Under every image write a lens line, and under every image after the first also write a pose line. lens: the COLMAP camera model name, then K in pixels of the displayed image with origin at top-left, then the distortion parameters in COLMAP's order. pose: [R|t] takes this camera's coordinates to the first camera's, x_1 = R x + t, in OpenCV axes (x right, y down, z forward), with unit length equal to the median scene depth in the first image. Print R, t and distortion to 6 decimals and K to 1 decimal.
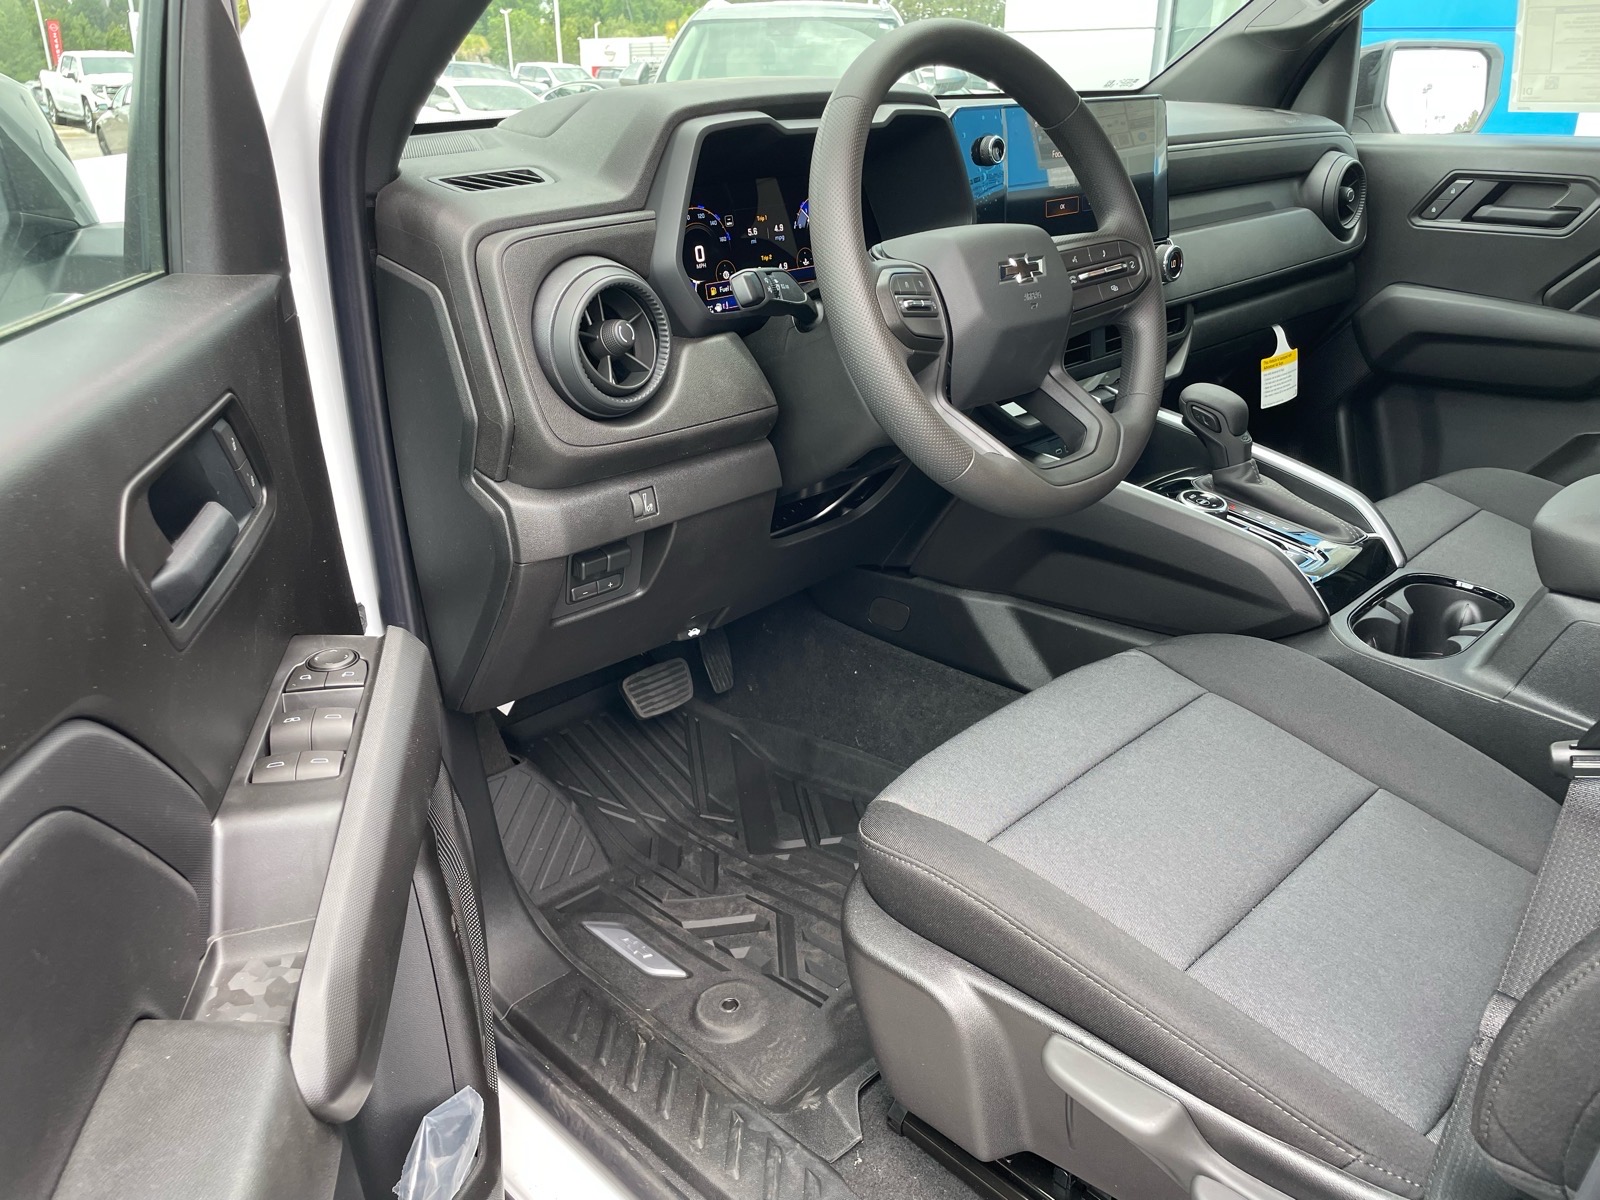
lens RADIAL K [[1217.0, 0, 800.0], [0, 1217.0, 600.0], [0, 0, 1]] dist [0.090305, -0.120558]
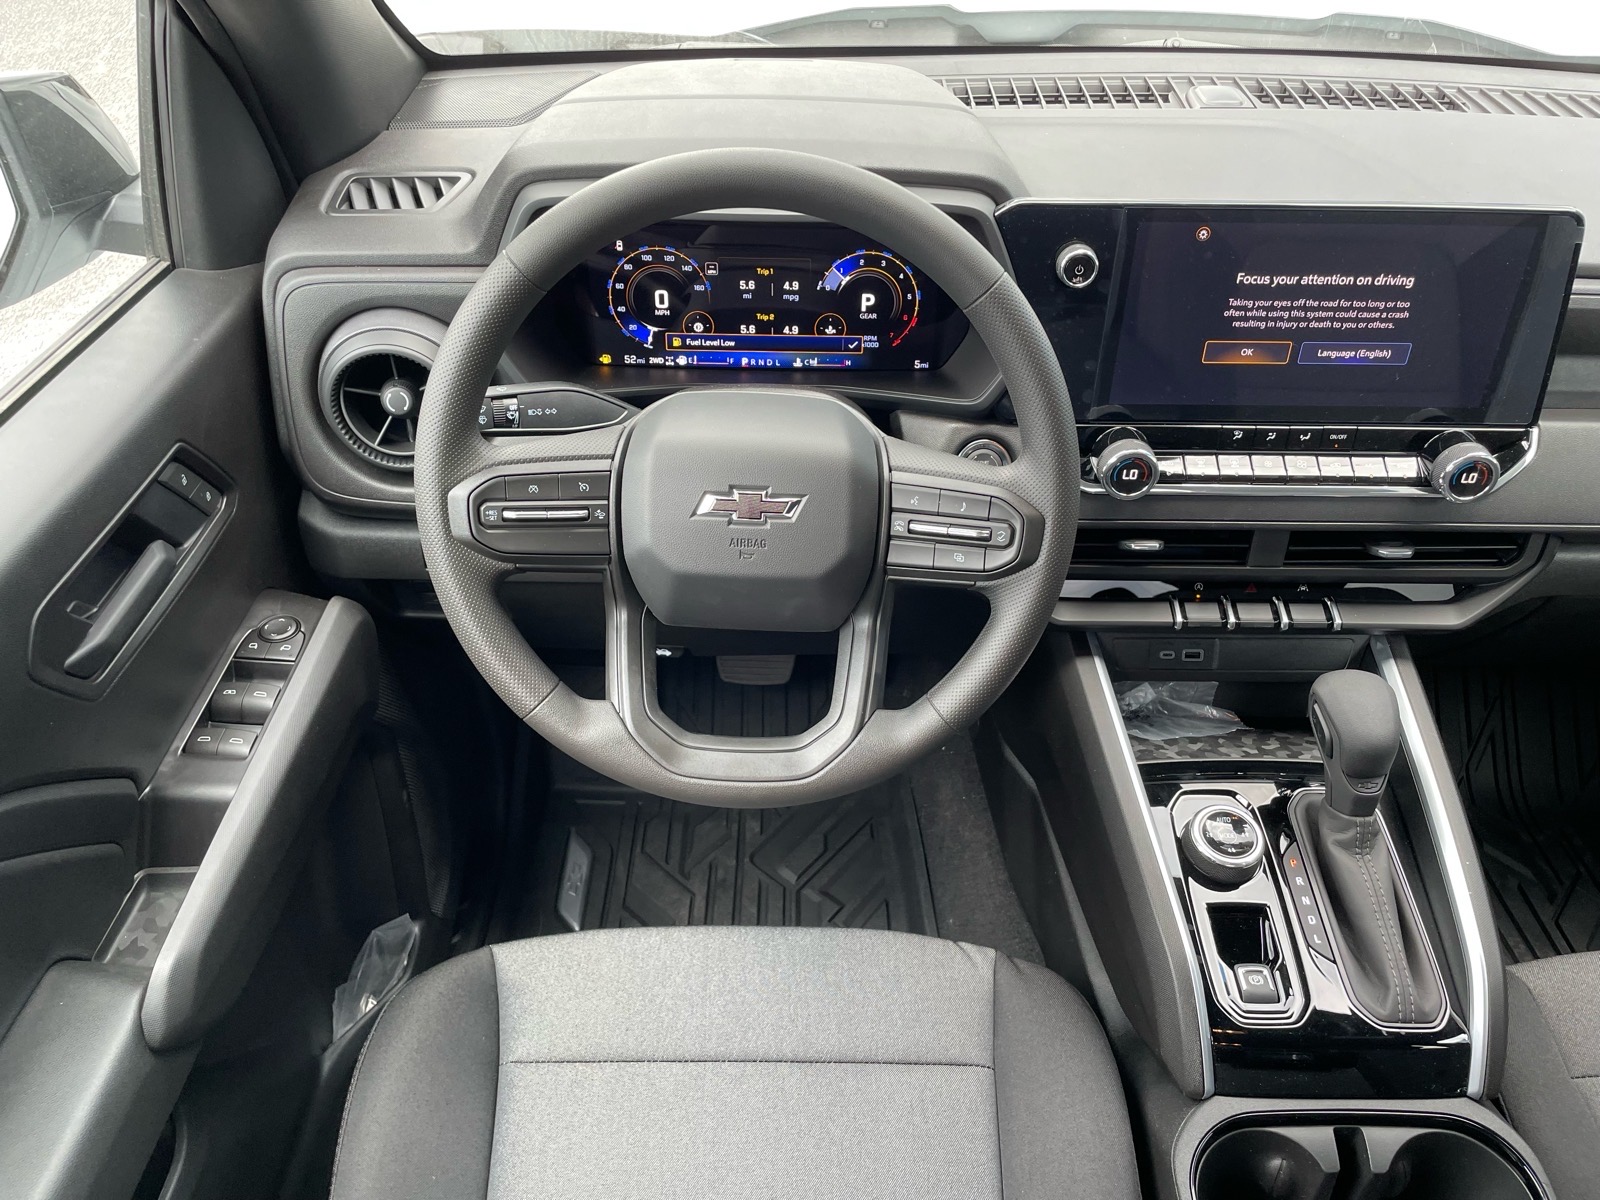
lens RADIAL K [[1222.8, 0, 824.7], [0, 1222.8, 600.3], [0, 0, 1]] dist [0.007536, -0.006126]
pose [[0.706617, 0.452083, -0.544346, 0.558294], [-0.311889, 0.889519, 0.333888, -0.411723], [0.635151, -0.066156, 0.769549, 0.387438]]
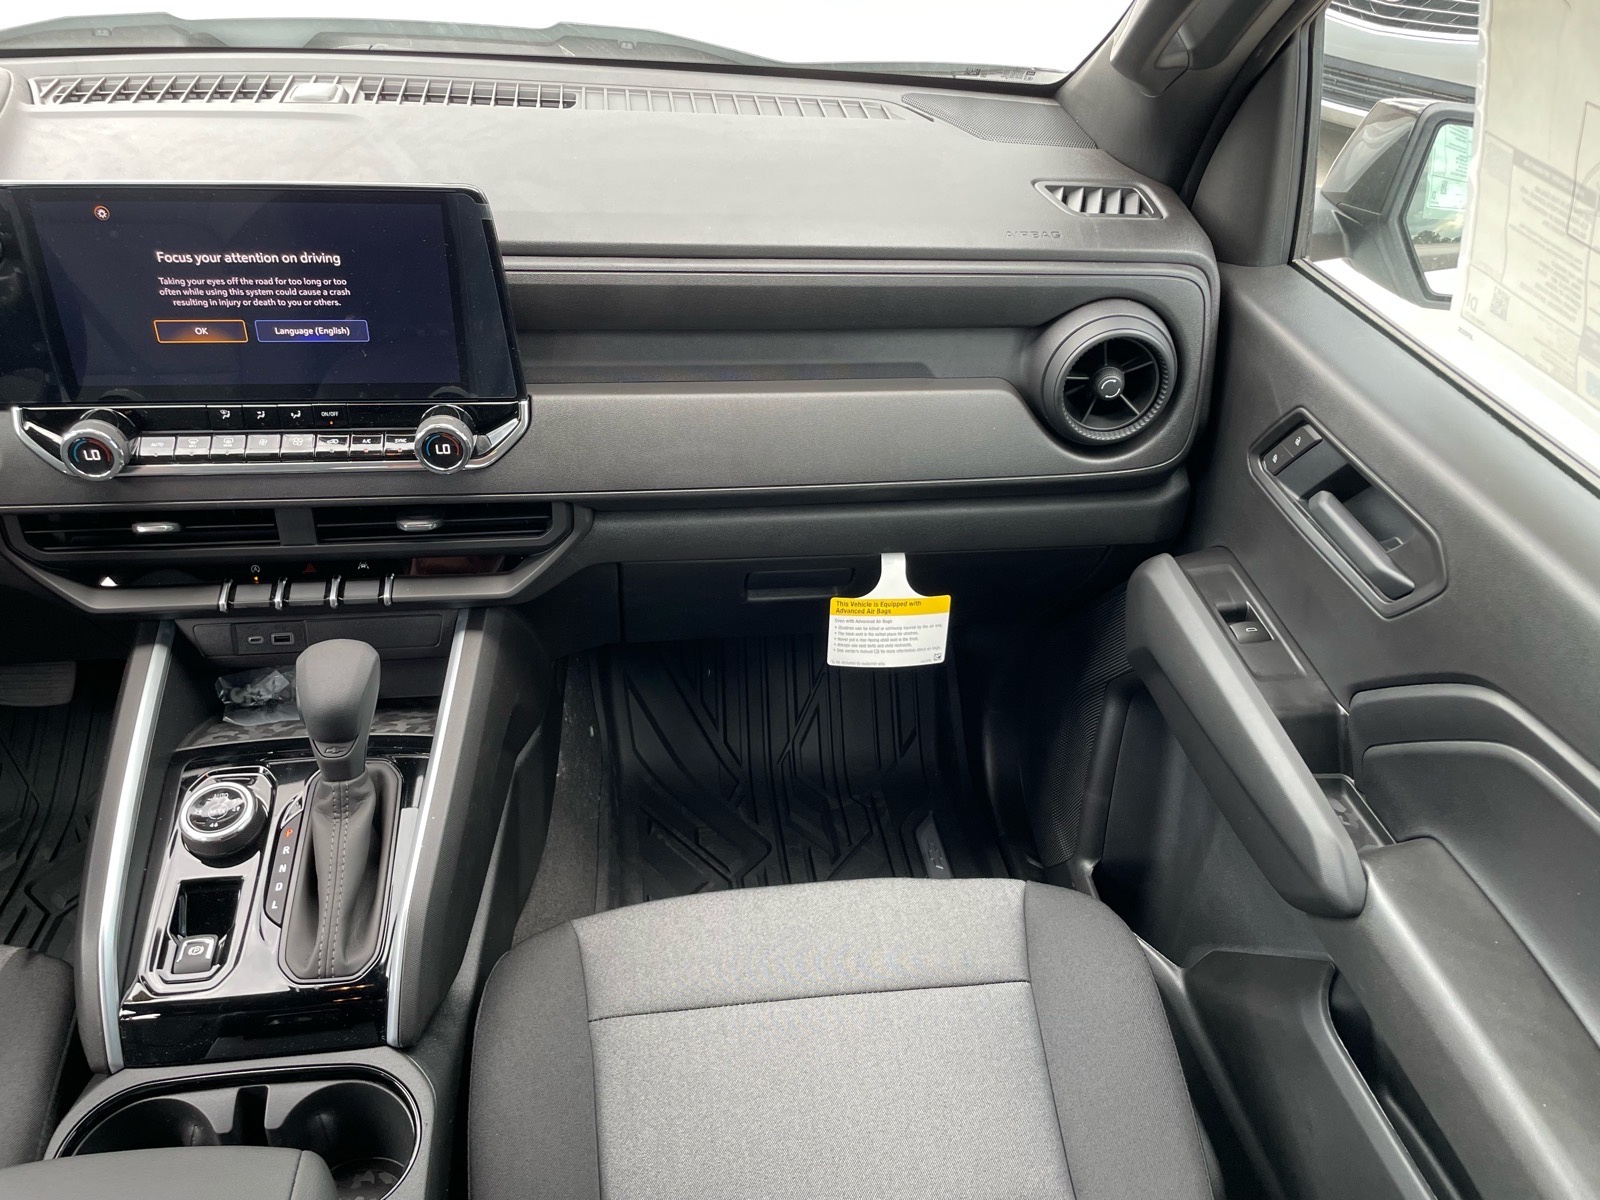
lens RADIAL K [[1217.0, 0, 800.0], [0, 1217.0, 600.0], [0, 0, 1]] dist [0.090305, -0.120558]
pose [[0.798073, 0.397872, -0.452523, 0.961752], [-0.305855, 0.914545, 0.264689, -0.537393], [0.519166, -0.072835, 0.851564, 0.656957]]
